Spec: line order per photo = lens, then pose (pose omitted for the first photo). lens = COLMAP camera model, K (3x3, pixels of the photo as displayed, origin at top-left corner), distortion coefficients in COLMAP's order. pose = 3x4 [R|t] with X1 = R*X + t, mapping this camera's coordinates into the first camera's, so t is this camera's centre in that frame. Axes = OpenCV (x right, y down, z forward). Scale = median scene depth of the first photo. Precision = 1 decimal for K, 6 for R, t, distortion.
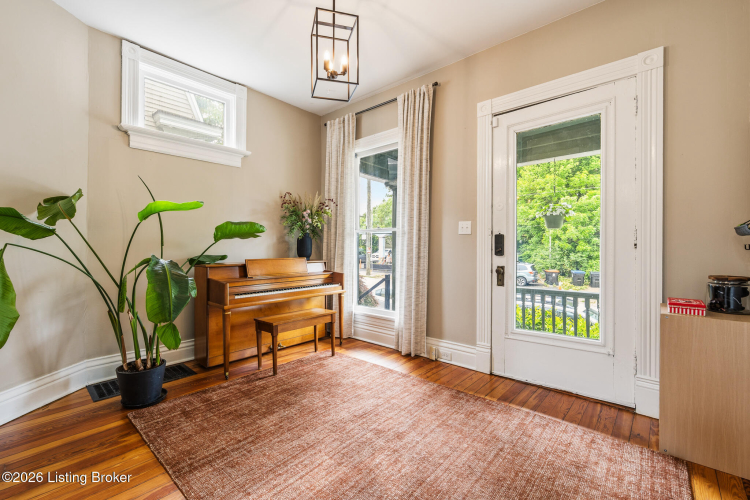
lens RADIAL K [[326.2, 0, 351.2], [0, 326.2, 251.2], [0, 0, 1]] dist [-0.000229, -0.000077]
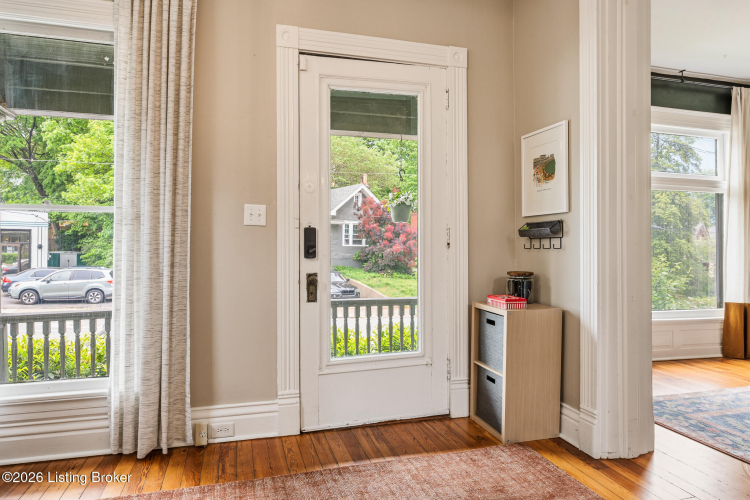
lens RADIAL K [[487.6, 0, 375.0], [0, 487.6, 250.0], [0, 0, 1]] dist [-0.007807, -0.002092]
pose [[0.498971, -0.009257, 0.866570, -0.377241], [0.007863, 0.999950, 0.006155, -0.009297], [-0.866583, 0.003743, 0.499018, 0.369266]]
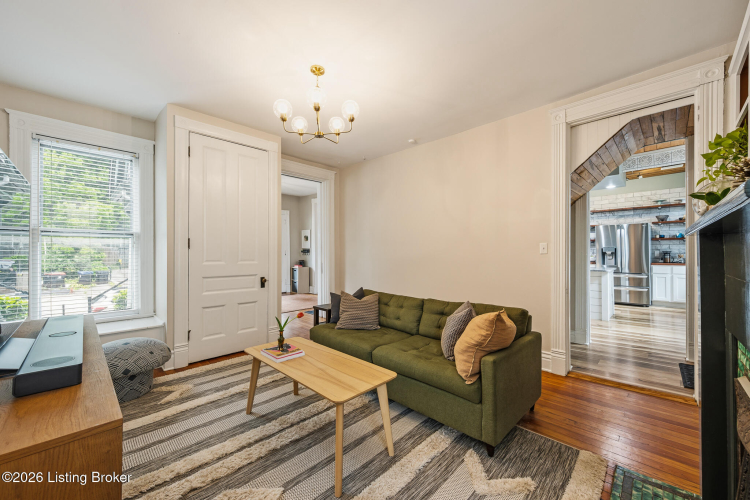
lens RADIAL K [[294.2, 0, 375.0], [0, 294.2, 250.0], [0, 0, 1]] dist [0.001367, 0.000312]
pose [[0.026760, -0.006053, 0.999624, -2.344998], [0.011689, 0.999915, 0.005742, -0.064426], [-0.999574, 0.011531, 0.026829, -0.227140]]
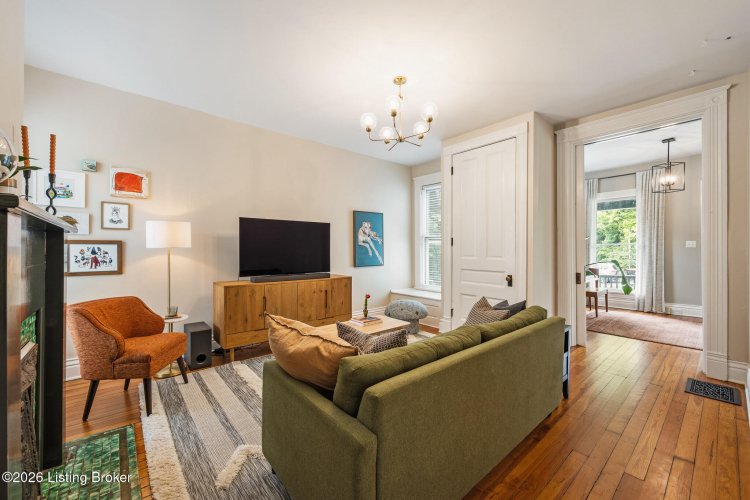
lens RADIAL K [[294.2, 0, 375.0], [0, 294.2, 250.0], [0, 0, 1]] dist [0.001367, 0.000312]
pose [[0.993184, -0.011585, -0.115979, -1.409962], [0.010423, 0.999889, -0.010622, -0.040357], [0.116089, 0.009341, 0.993195, -1.011194]]
